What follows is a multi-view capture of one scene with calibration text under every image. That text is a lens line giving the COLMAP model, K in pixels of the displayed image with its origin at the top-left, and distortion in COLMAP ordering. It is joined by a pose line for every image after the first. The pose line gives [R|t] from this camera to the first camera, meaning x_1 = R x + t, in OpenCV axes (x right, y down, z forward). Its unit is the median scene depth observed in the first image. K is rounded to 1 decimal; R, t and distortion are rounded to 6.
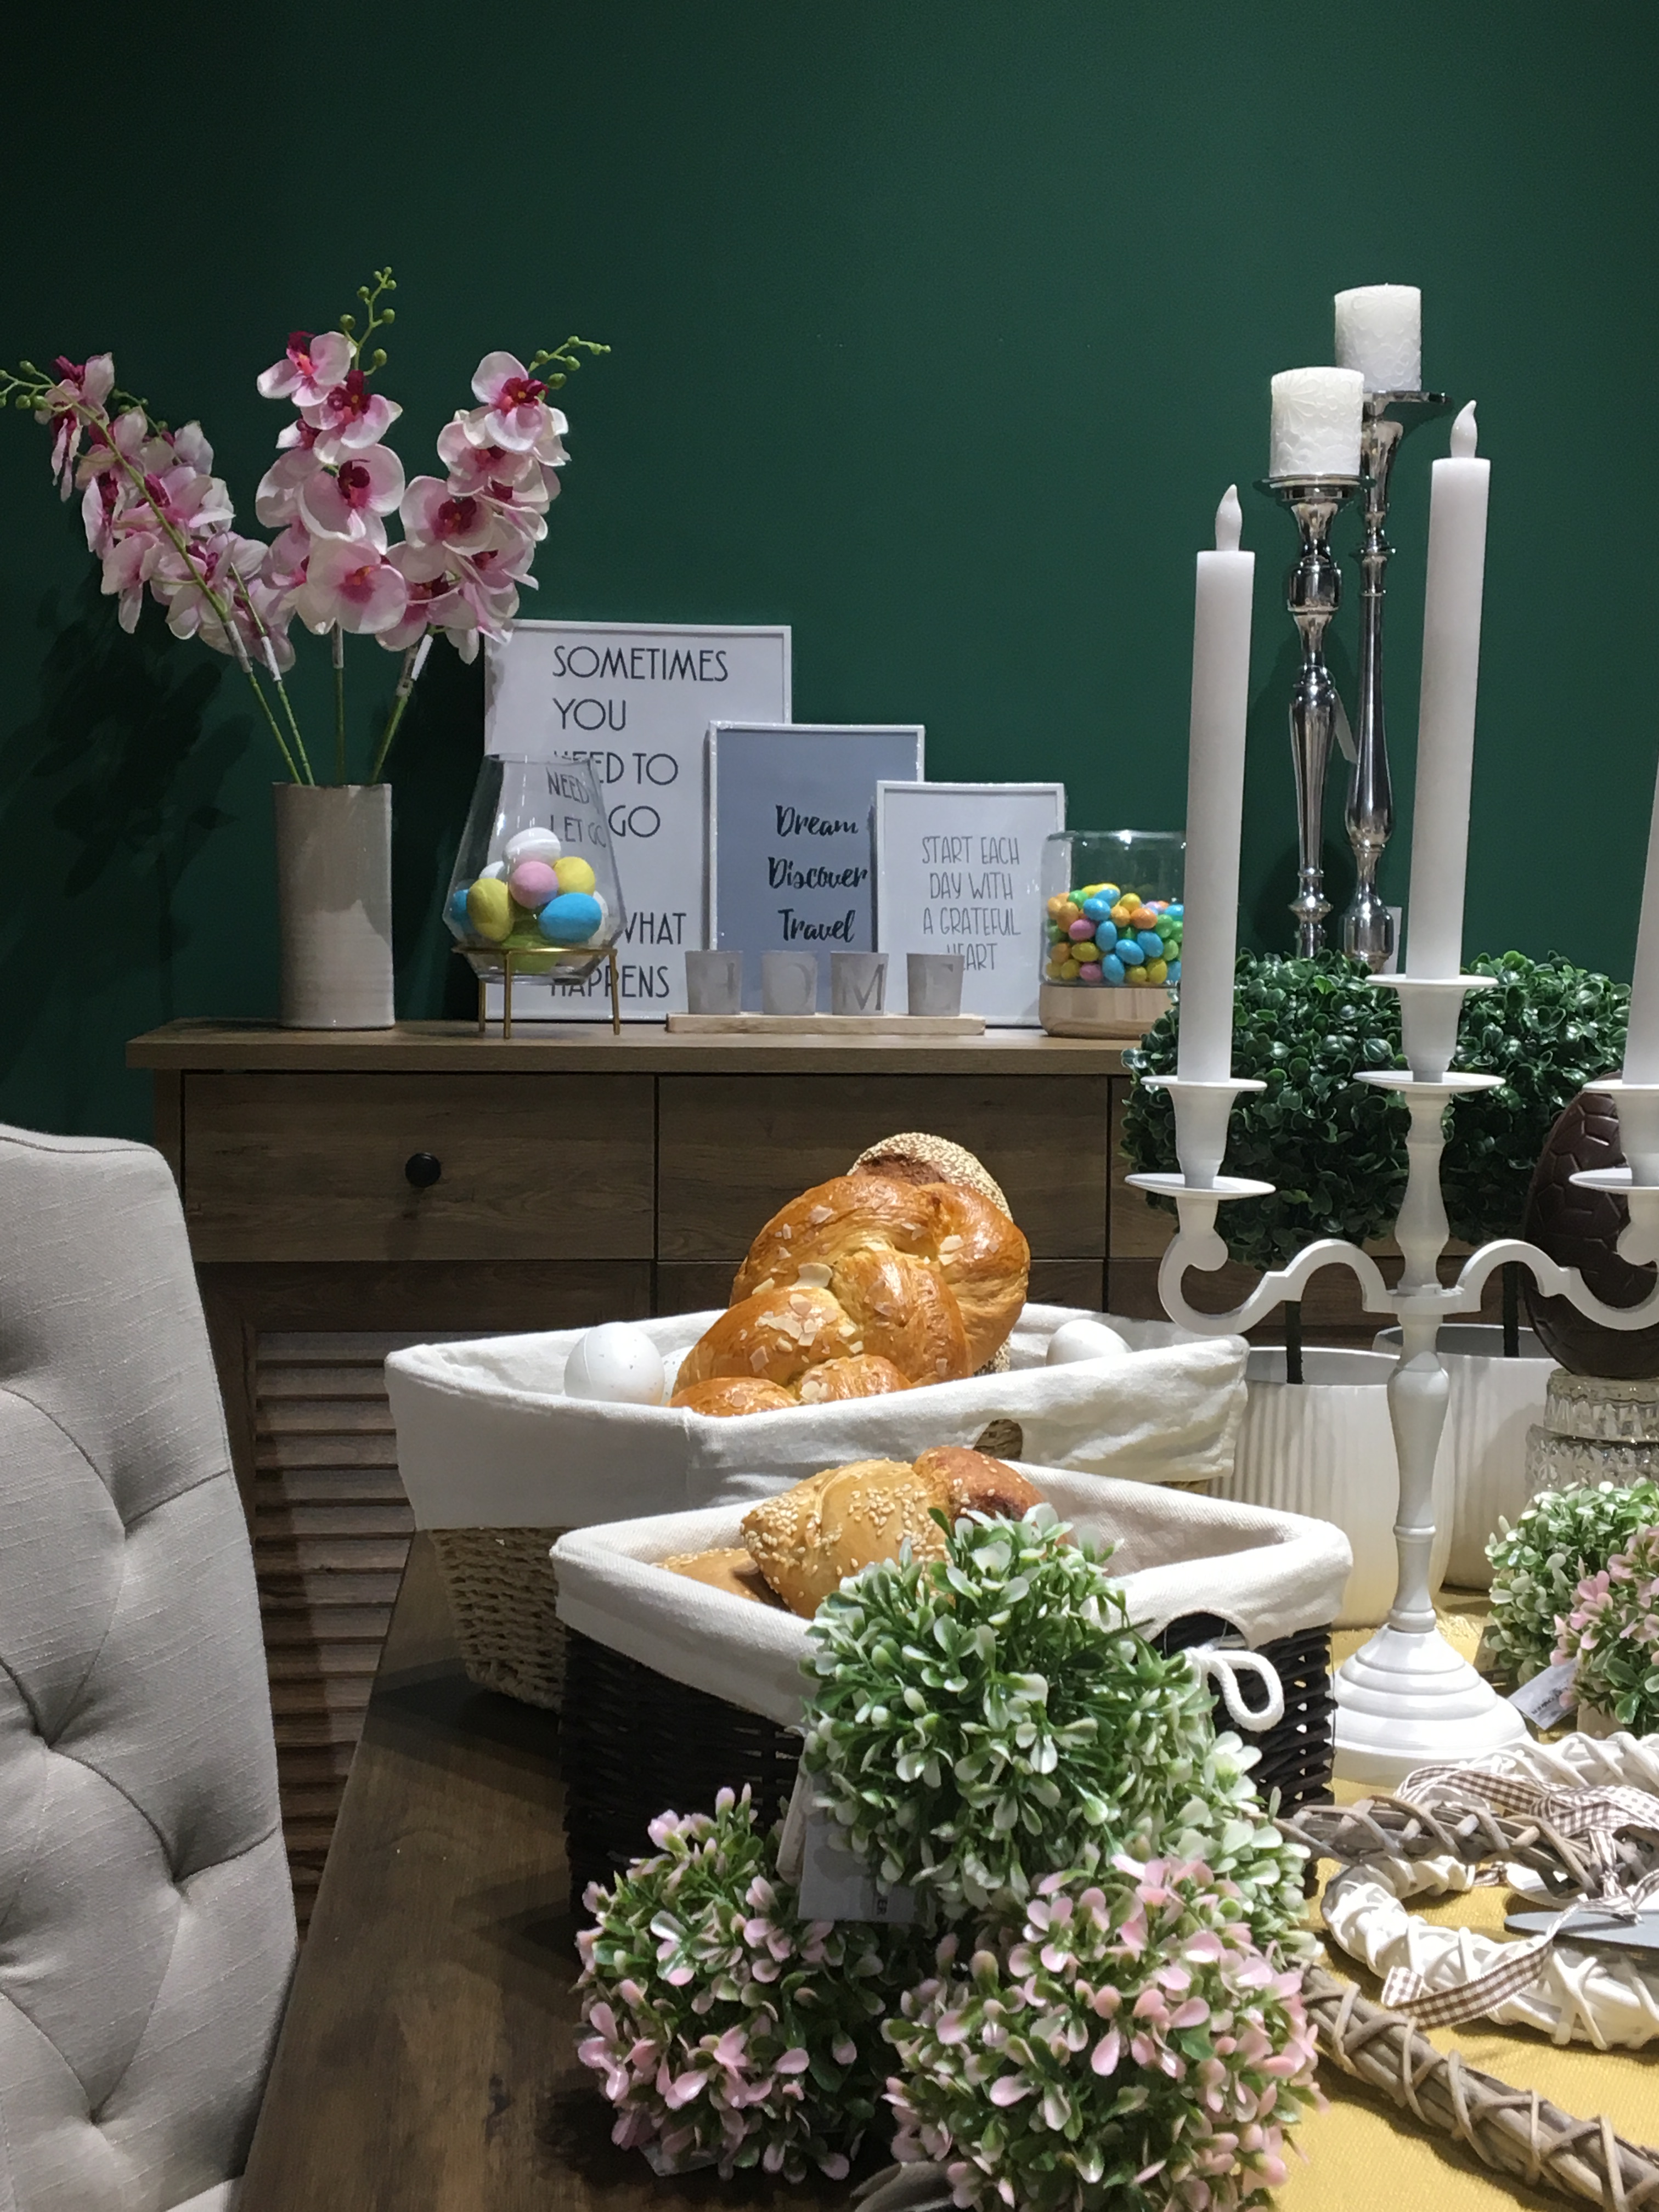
lens RADIAL K [[2909.1, 0, 829.5], [0, 2909.1, 1106.0], [0, 0, 1]] dist [0.144678, -0.329298]
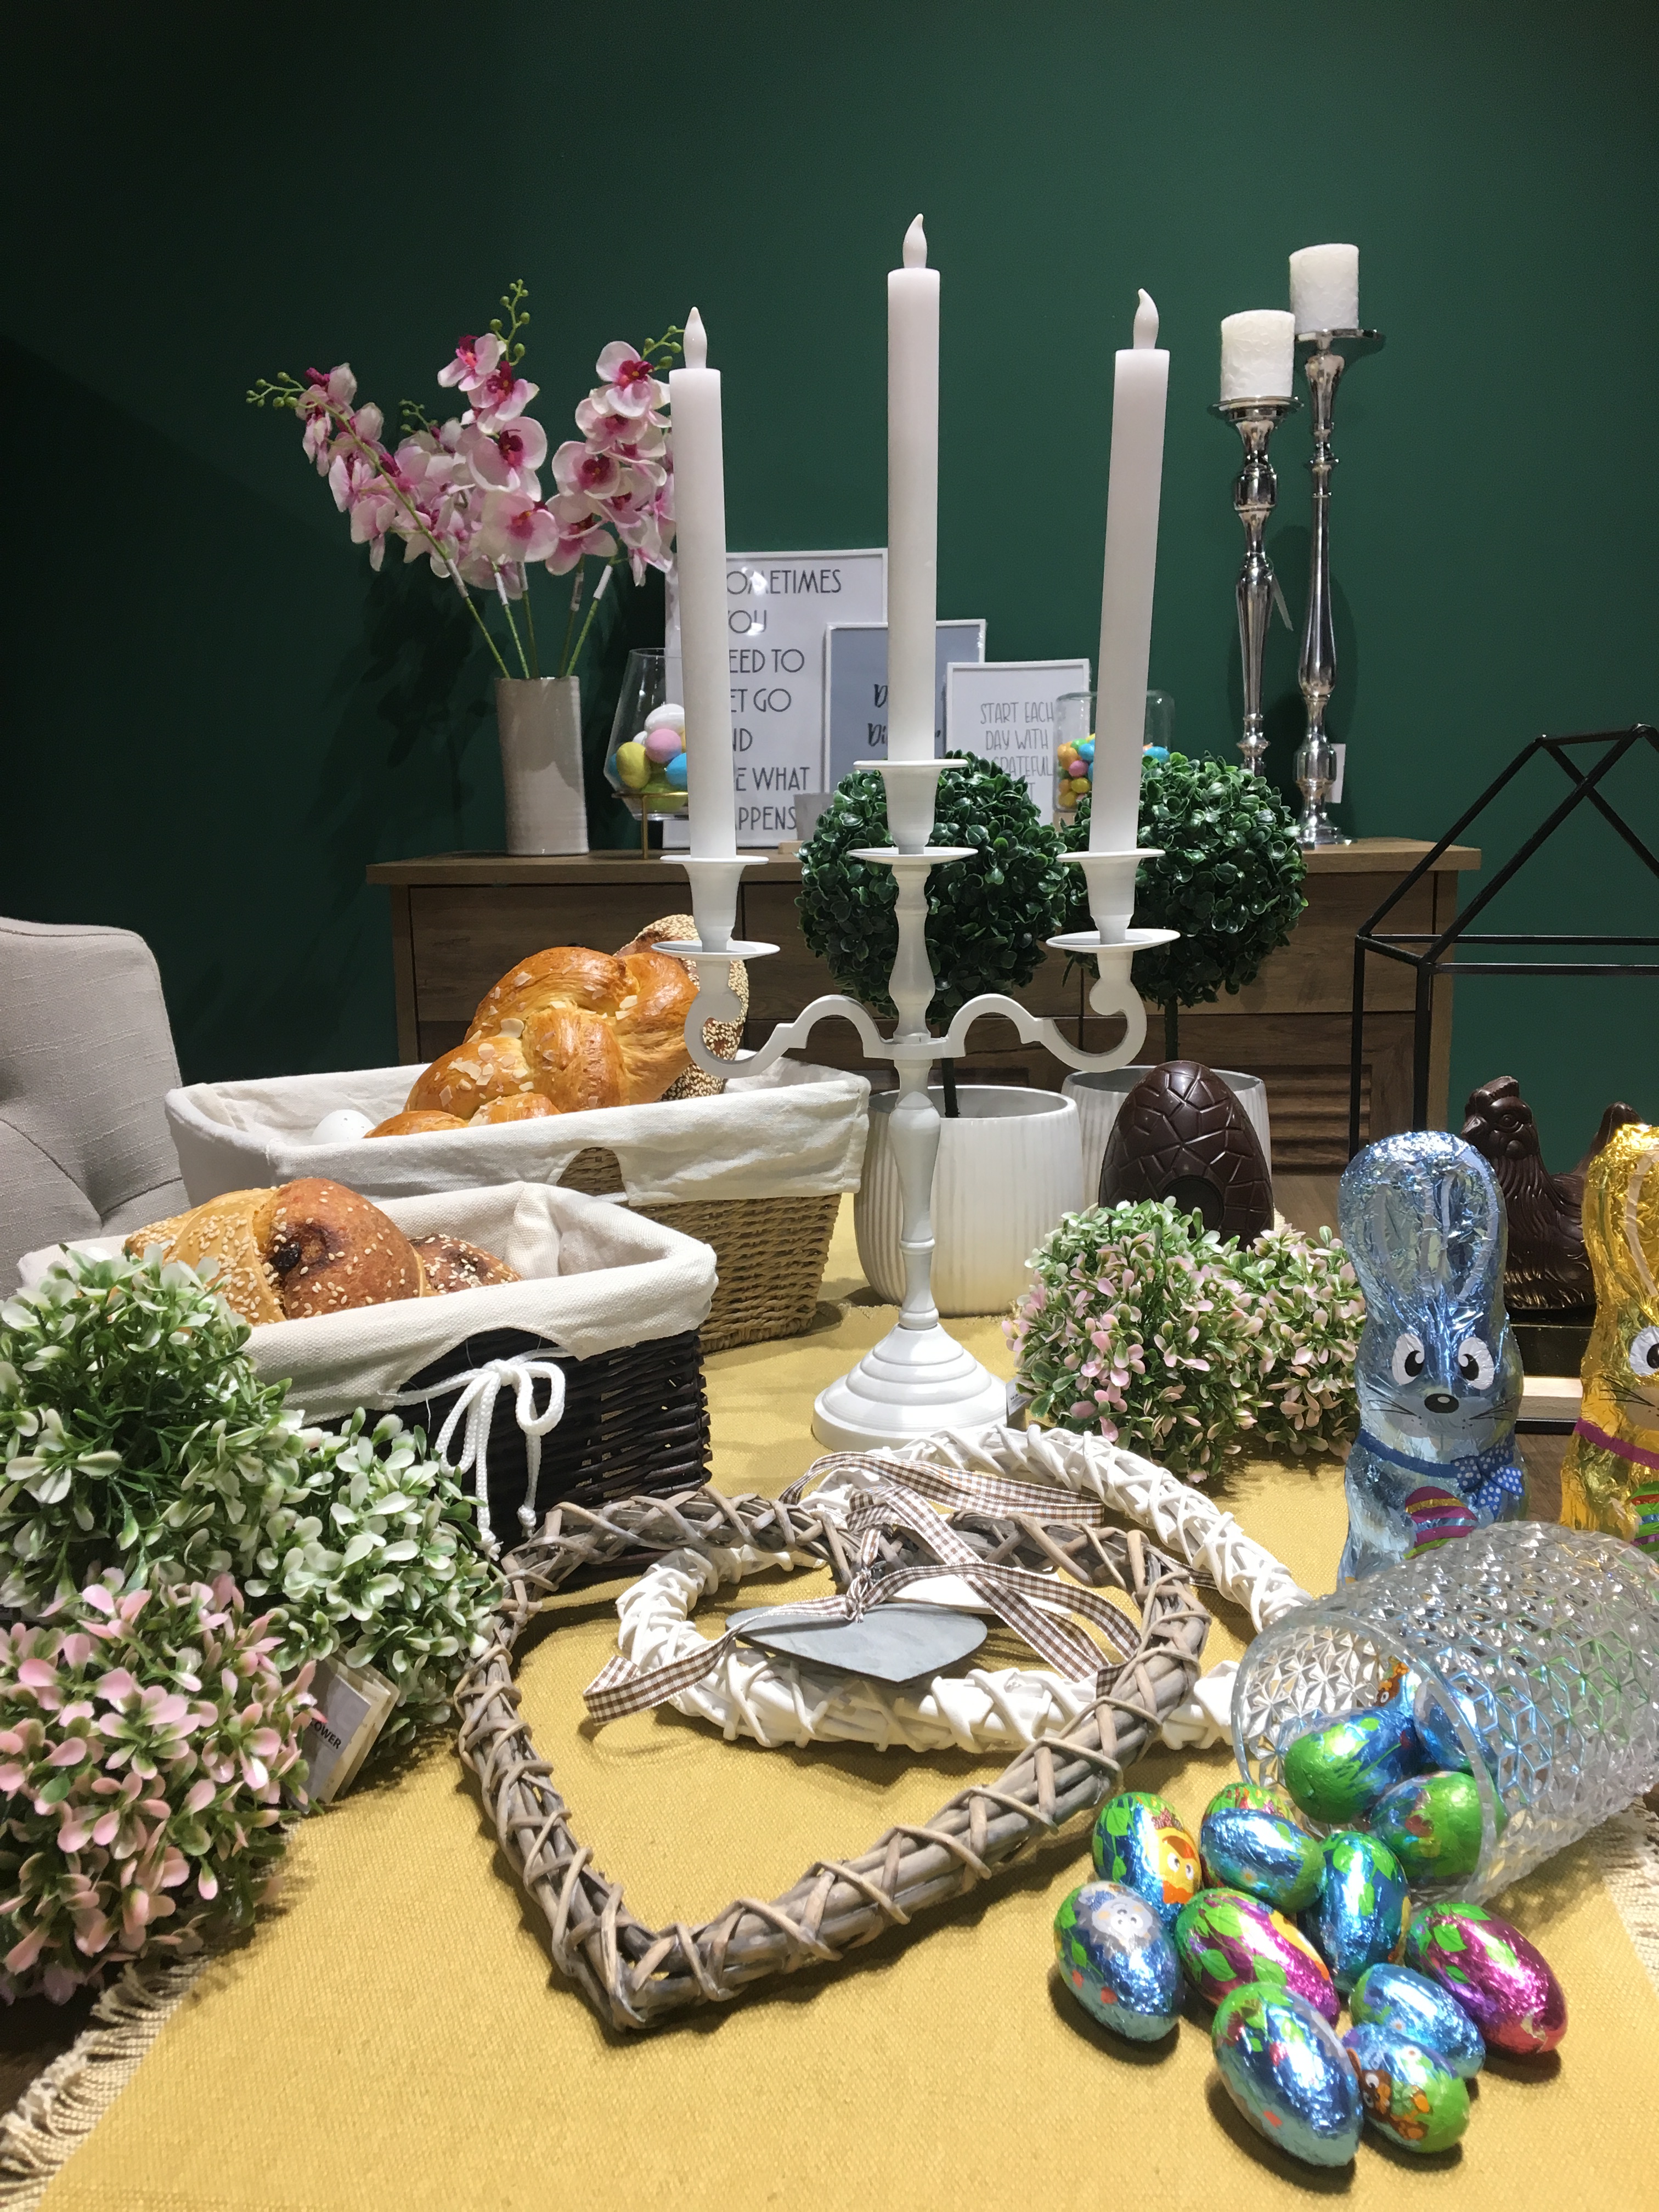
lens RADIAL K [[1885.6, 0, 829.5], [0, 1885.6, 1106.0], [0, 0, 1]] dist [0.132005, -0.265978]
pose [[0.981513, 0.004234, -0.191351, 0.156493], [0.014425, 0.995275, 0.096015, 0.008844], [0.190854, -0.097000, 0.976814, 0.133671]]
